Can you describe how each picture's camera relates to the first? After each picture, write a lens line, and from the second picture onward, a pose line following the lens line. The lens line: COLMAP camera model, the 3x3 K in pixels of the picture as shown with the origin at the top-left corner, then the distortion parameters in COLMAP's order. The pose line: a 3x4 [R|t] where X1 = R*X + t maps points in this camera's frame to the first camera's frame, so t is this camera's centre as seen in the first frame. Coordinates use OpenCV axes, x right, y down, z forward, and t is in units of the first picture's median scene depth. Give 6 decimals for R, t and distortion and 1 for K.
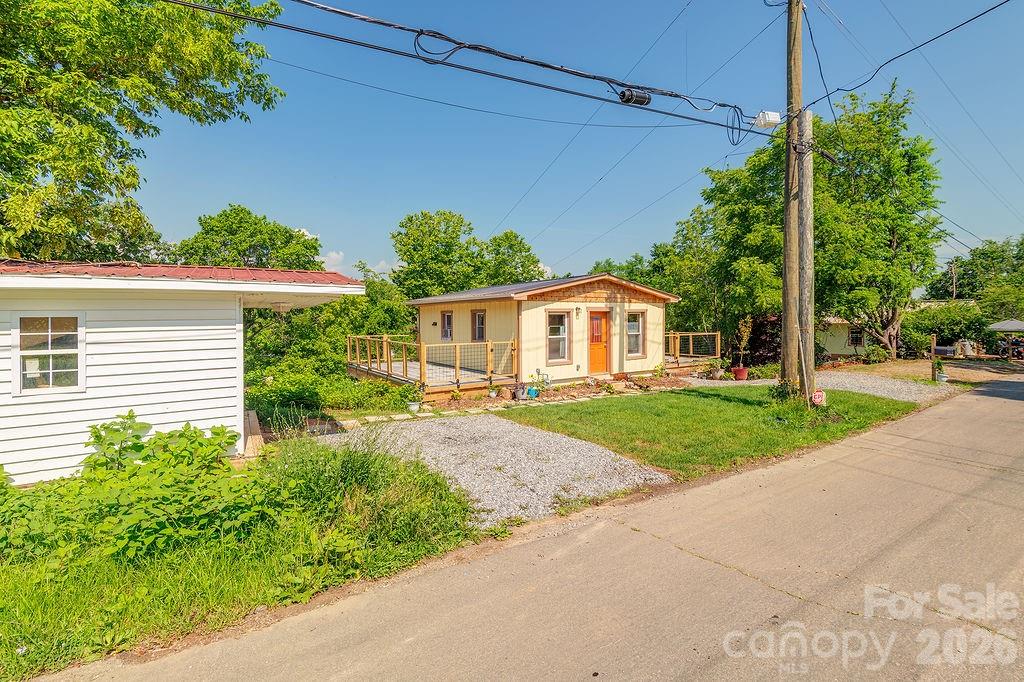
lens RADIAL K [[476.6, 0, 528.5], [0, 476.6, 310.5], [0, 0, 1]] dist [-0.001937, -0.000535]
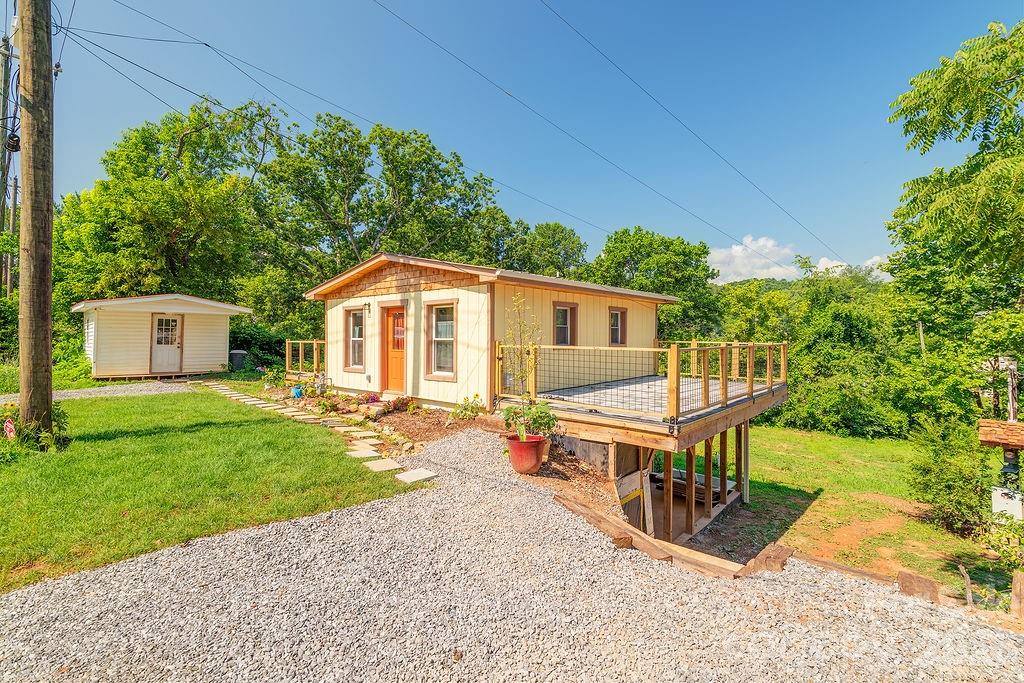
lens RADIAL K [[481.8, 0, 510.3], [0, 481.8, 326.5], [0, 0, 1]] dist [0.001801, 0.000065]
pose [[0.220769, -0.010596, -0.975269, 0.878490], [0.012932, 0.999885, -0.007936, 0.039481], [0.975240, -0.010860, 0.220881, 0.984631]]
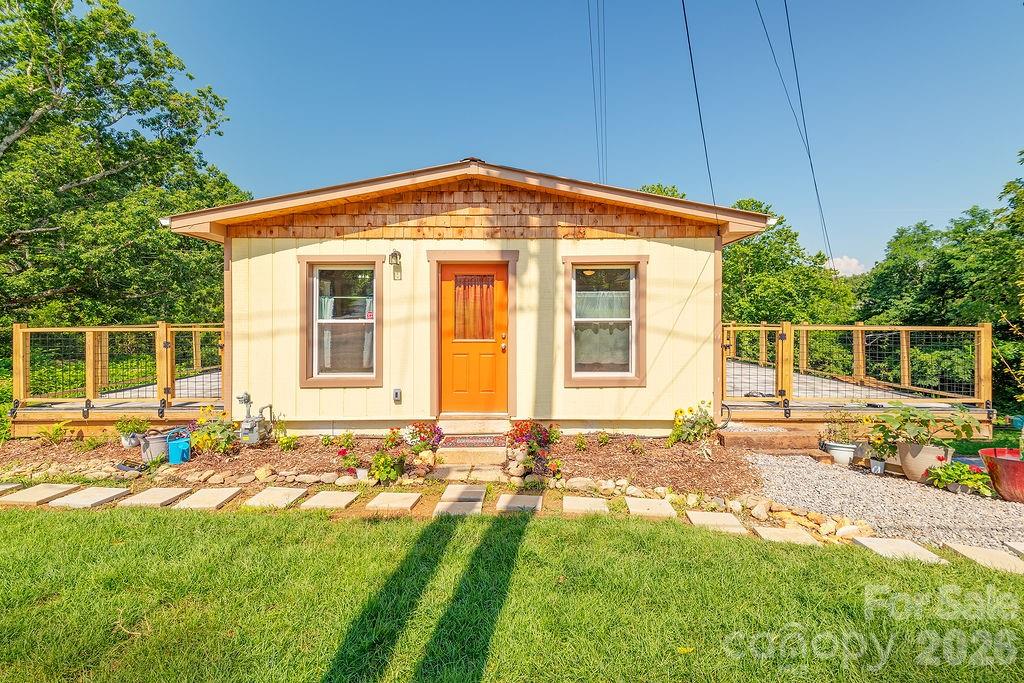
lens RADIAL K [[474.0, 0, 523.8], [0, 474.0, 310.3], [0, 0, 1]] dist [0.003167, -0.000056]
pose [[0.818146, -0.003731, -0.574999, 0.403799], [0.004030, 0.999992, -0.000755, 0.042312], [0.574997, -0.001699, 0.818154, 0.678016]]
